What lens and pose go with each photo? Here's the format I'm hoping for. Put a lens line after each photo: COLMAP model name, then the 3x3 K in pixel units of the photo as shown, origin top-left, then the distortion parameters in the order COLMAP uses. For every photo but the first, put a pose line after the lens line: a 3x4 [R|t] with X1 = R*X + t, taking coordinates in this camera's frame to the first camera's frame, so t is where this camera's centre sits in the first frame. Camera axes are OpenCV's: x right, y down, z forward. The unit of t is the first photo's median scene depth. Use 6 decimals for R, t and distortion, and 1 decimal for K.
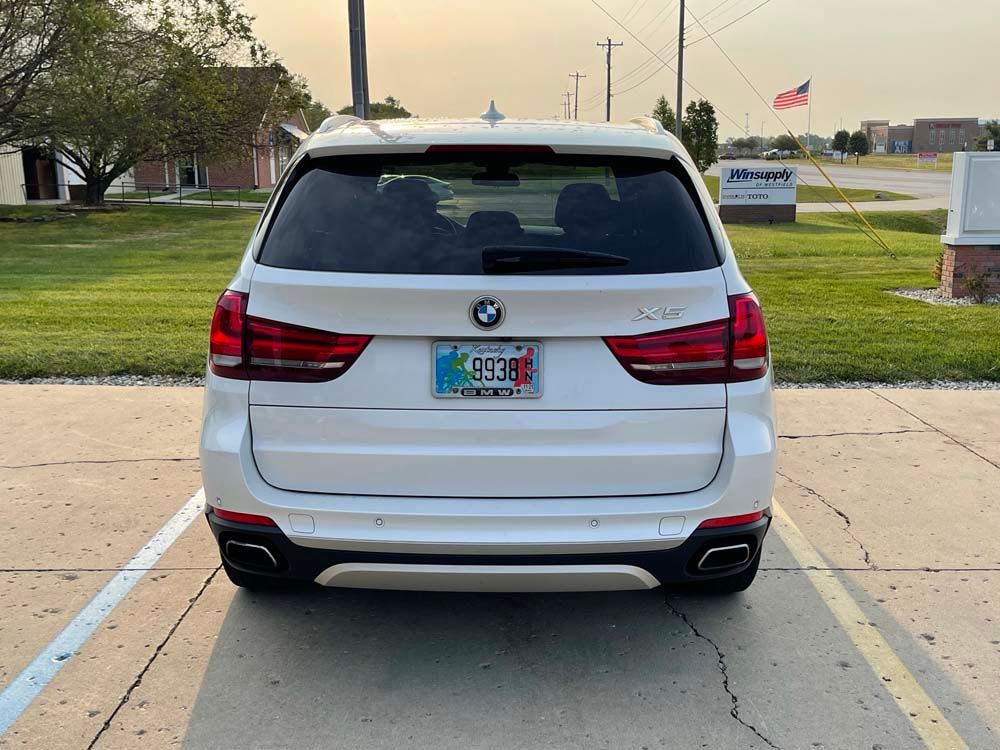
lens RADIAL K [[1065.5, 0, 497.3], [0, 1065.5, 380.7], [0, 0, 1]] dist [0.025833, 0.000000]
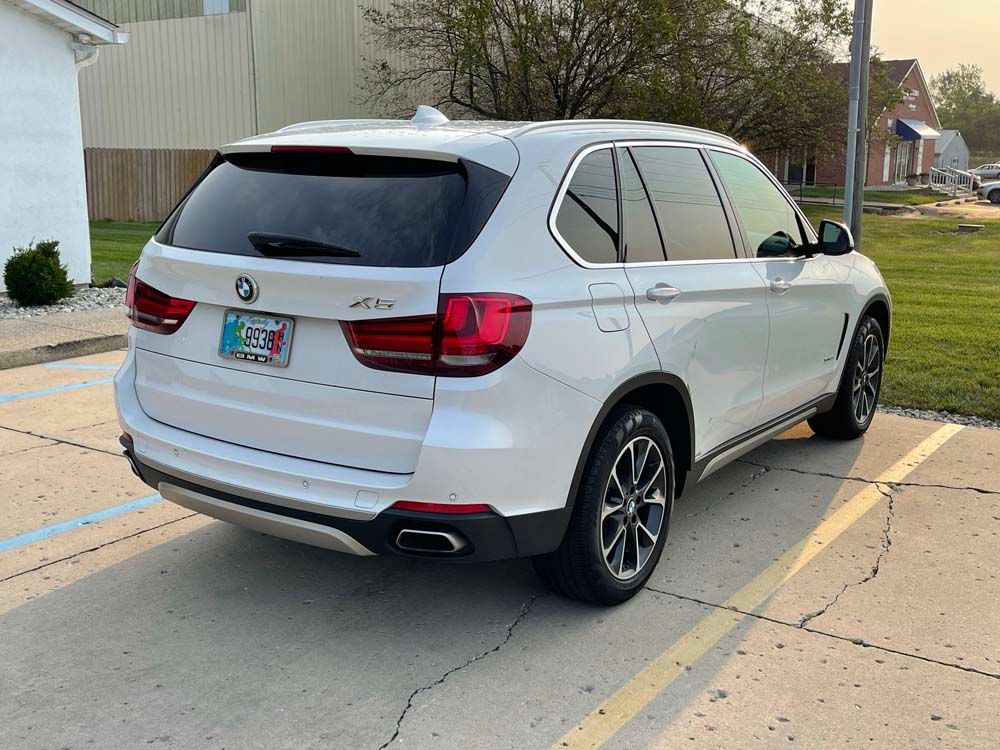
lens RADIAL K [[1065.5, 0, 502.3], [0, 1065.5, 374.7], [0, 0, 1]] dist [0.025833, 0.000000]
pose [[0.837232, 0.123883, -0.532631, 0.840006], [-0.124938, 0.991574, 0.034239, -0.044219], [0.532385, 0.037880, 0.845655, 0.153458]]
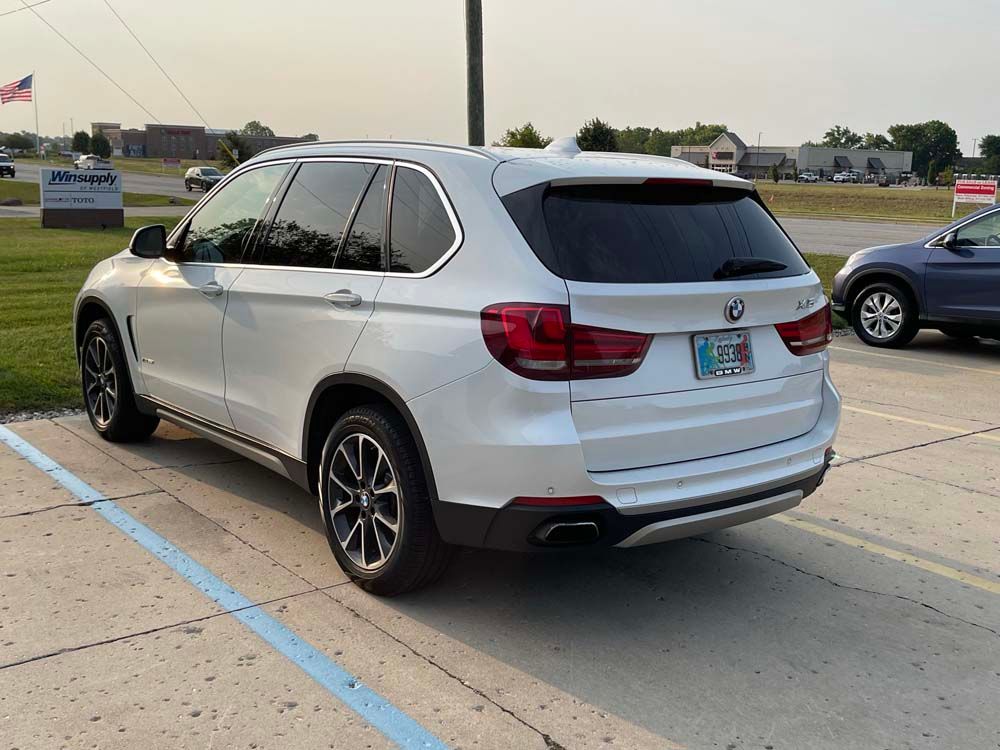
lens RADIAL K [[1065.5, 0, 508.2], [0, 1065.5, 373.9], [0, 0, 1]] dist [0.025833, 0.000000]
pose [[0.788843, -0.089921, 0.607981, -0.994498], [0.095667, 0.995146, 0.023057, -0.041122], [-0.607103, 0.039975, 0.793617, 0.134695]]
